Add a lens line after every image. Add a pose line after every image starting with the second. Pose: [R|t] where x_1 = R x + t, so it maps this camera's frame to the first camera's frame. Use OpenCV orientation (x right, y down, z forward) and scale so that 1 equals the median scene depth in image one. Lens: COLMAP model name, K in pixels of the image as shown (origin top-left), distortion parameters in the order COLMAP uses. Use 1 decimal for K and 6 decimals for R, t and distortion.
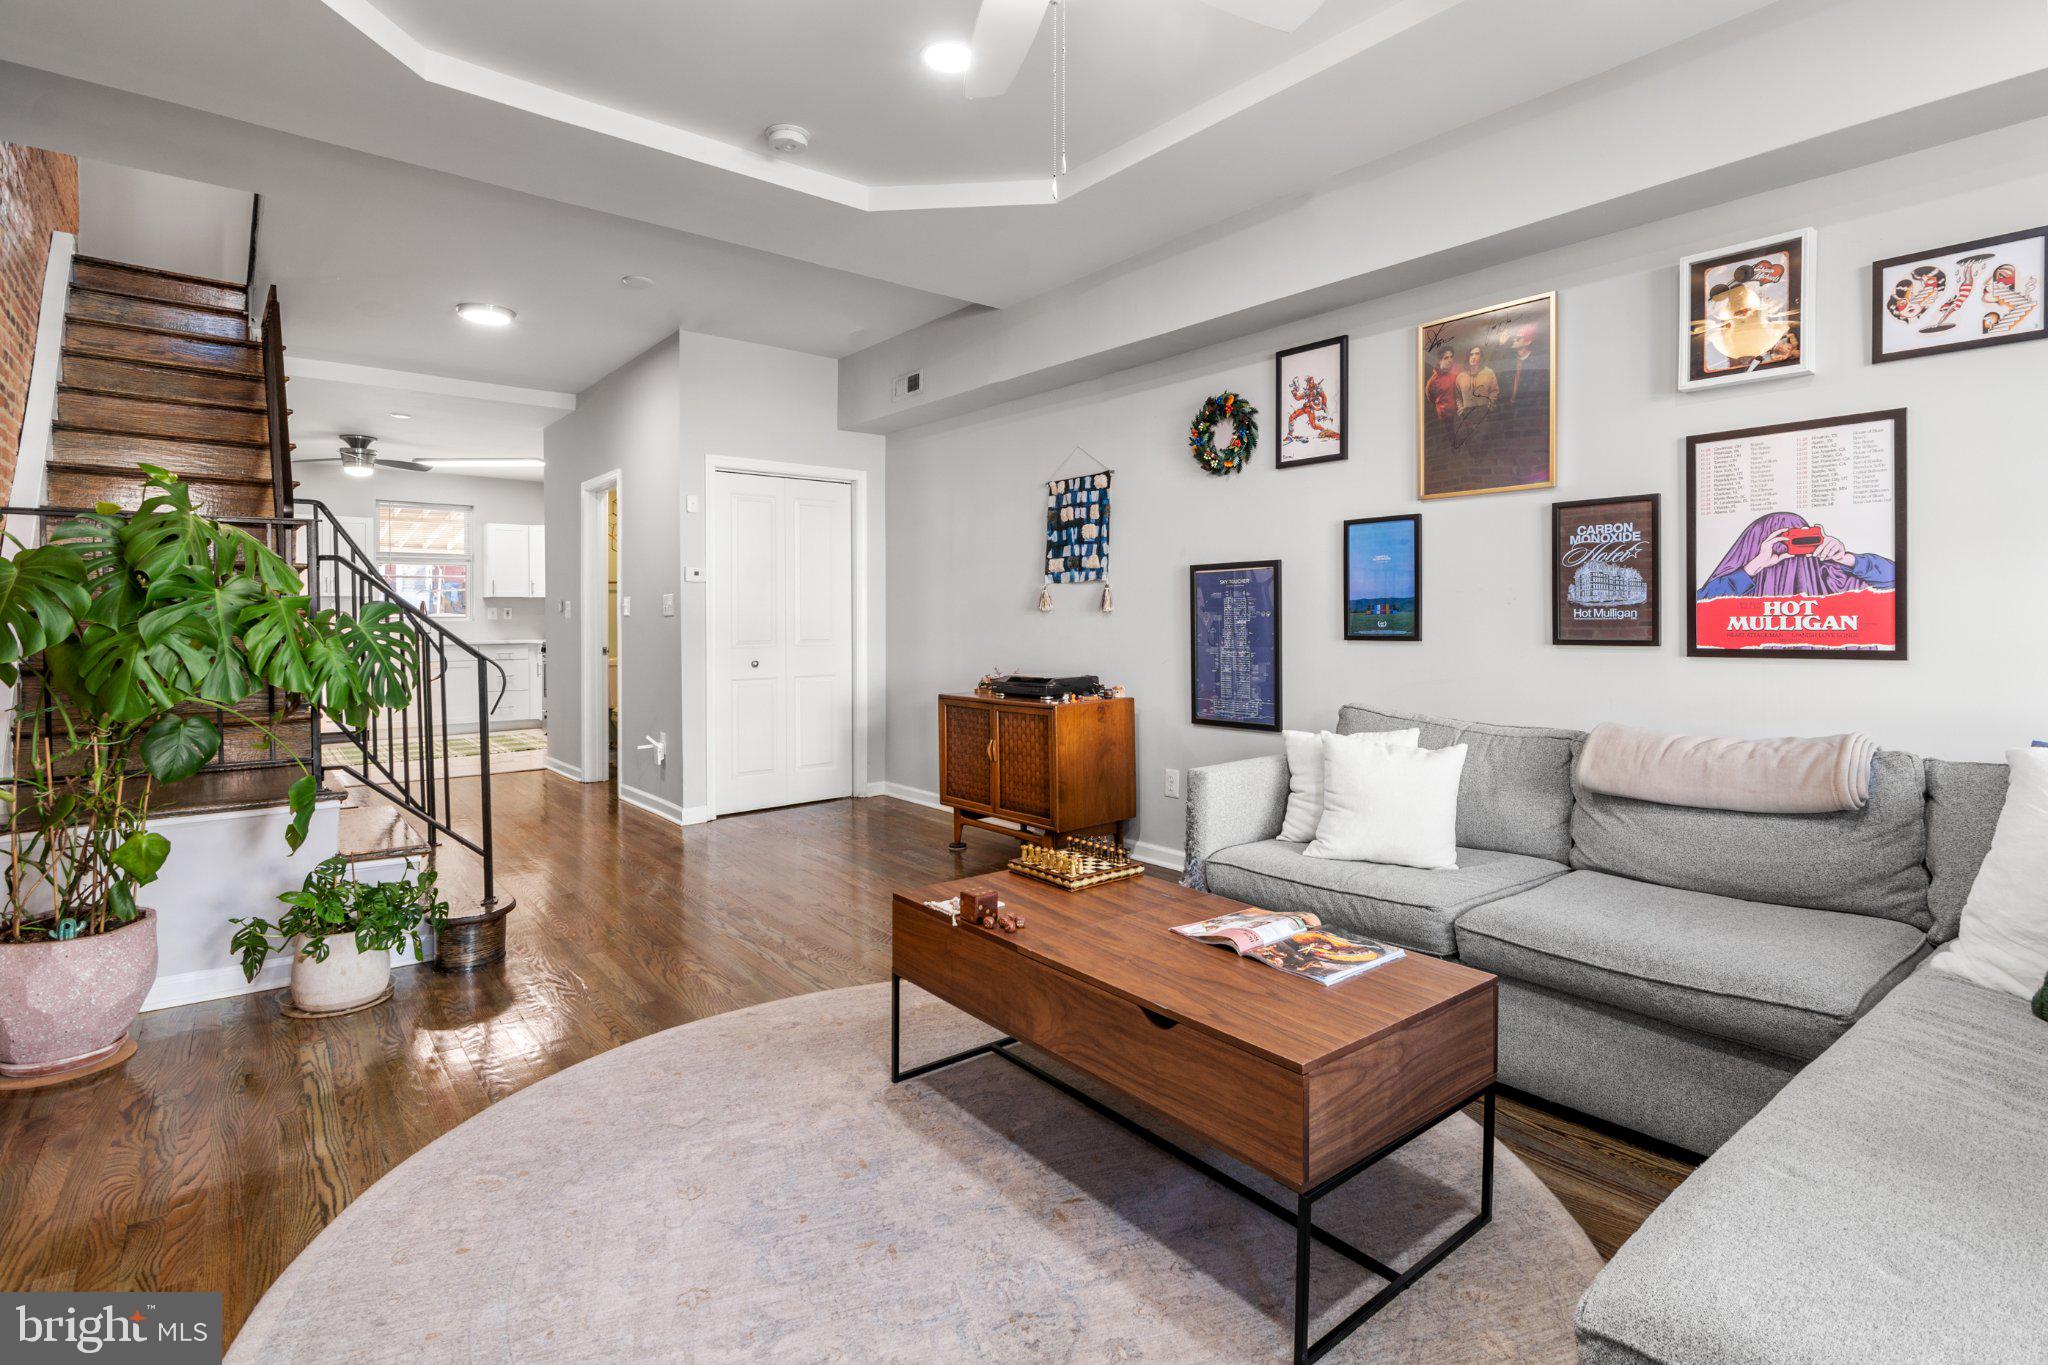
lens RADIAL K [[1009.4, 0, 1045.5], [0, 1009.4, 643.5], [0, 0, 1]] dist [0.005564, -0.005119]
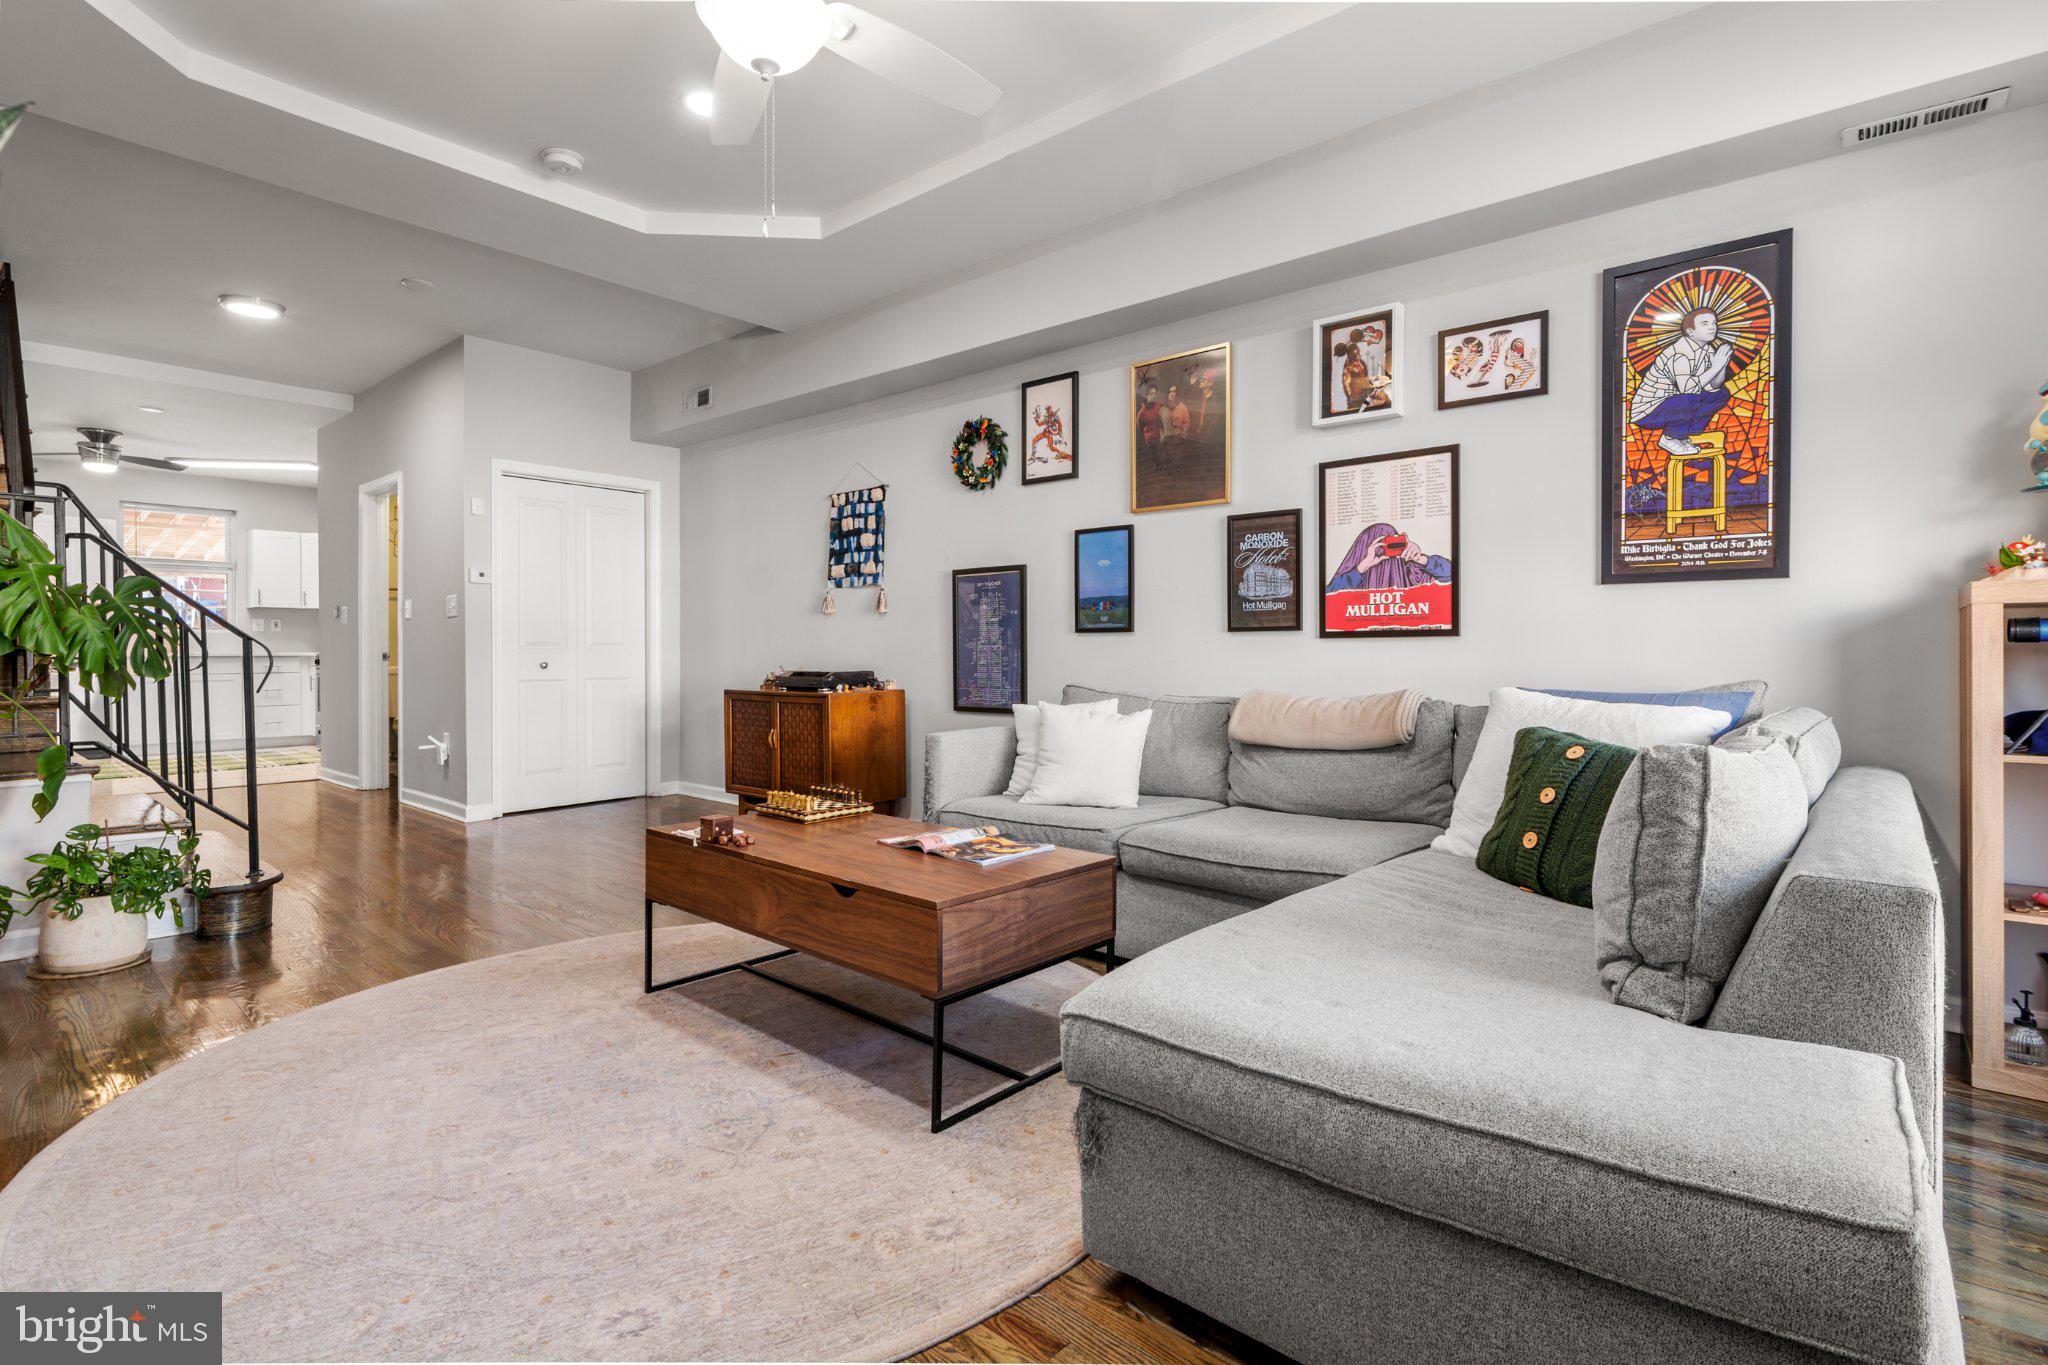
lens RADIAL K [[1009.4, 0, 1053.2], [0, 1009.4, 682.2], [0, 0, 1]] dist [0.005564, -0.005119]
pose [[0.986238, 0.002642, 0.165309, 0.070603], [-0.002753, 0.999996, 0.000446, 0.047922], [-0.165307, -0.000895, 0.986242, -0.129778]]
